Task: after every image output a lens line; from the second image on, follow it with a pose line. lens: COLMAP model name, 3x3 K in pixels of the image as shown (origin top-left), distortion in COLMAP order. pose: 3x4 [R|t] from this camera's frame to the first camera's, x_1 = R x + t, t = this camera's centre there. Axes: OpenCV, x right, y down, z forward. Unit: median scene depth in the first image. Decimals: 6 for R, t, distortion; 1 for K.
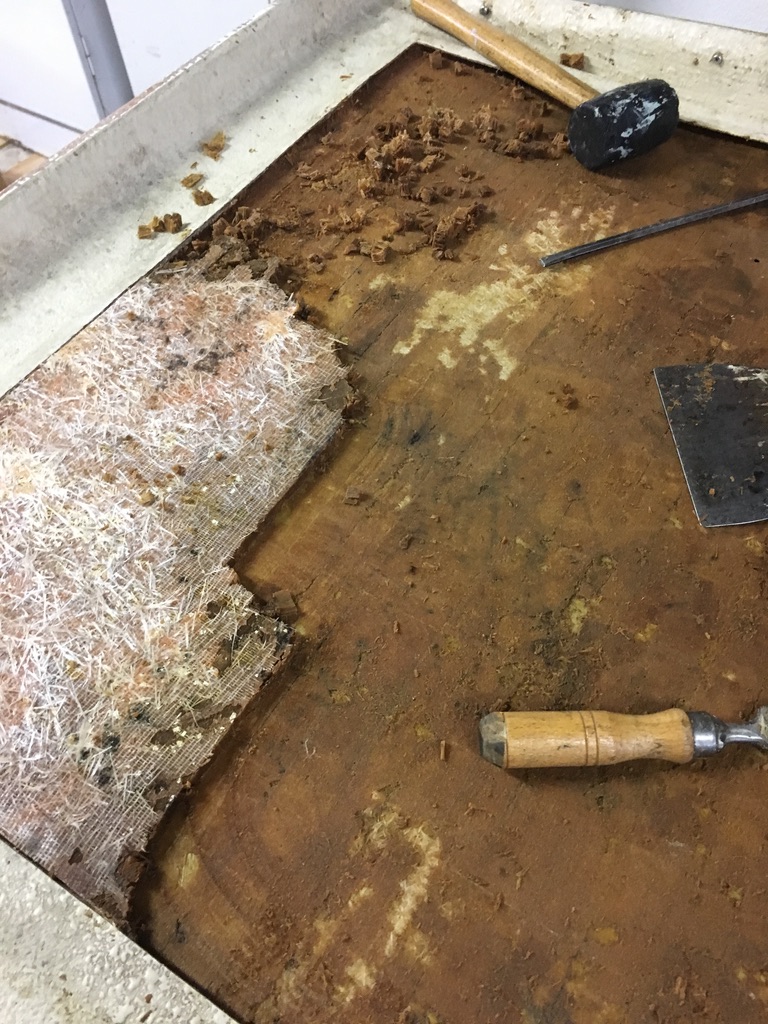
lens RADIAL K [[883.3, 0, 384.0], [0, 883.3, 512.0], [0, 0, 1]] dist [0.101829, -0.156873]
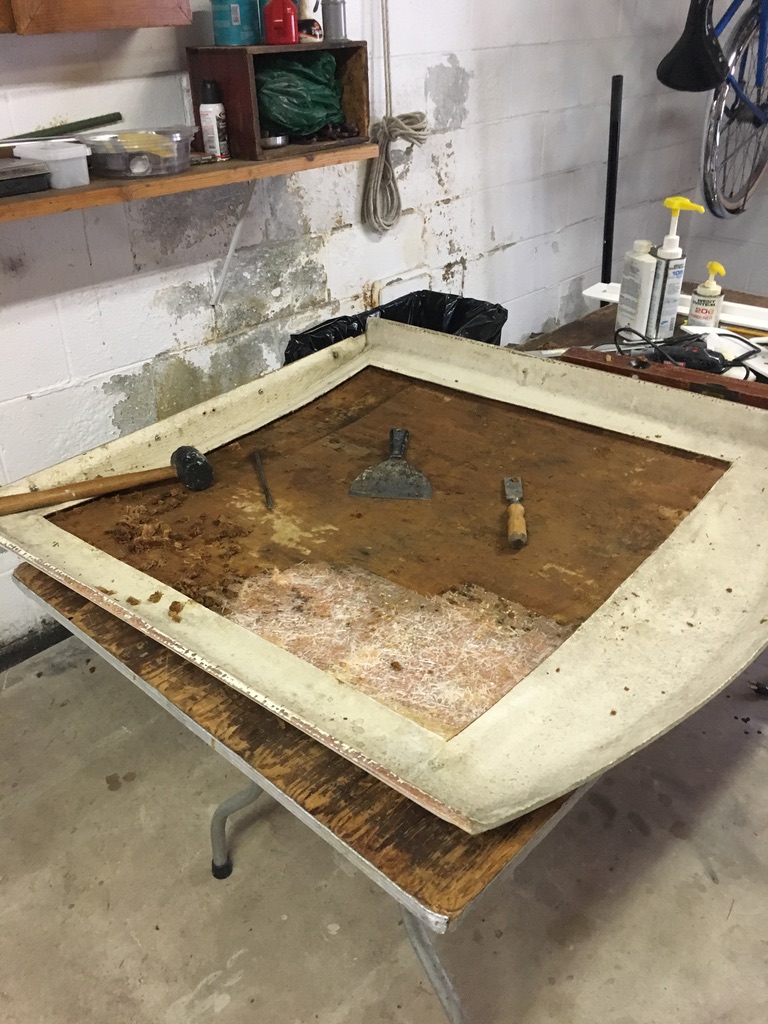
lens RADIAL K [[883.3, 0, 384.0], [0, 883.3, 512.0], [0, 0, 1]] dist [0.101829, -0.156873]
pose [[0.117892, -0.444834, 0.887820, -1.767082], [0.787863, 0.586116, 0.189050, -0.496902], [-0.604462, 0.677193, 0.419567, -0.013432]]
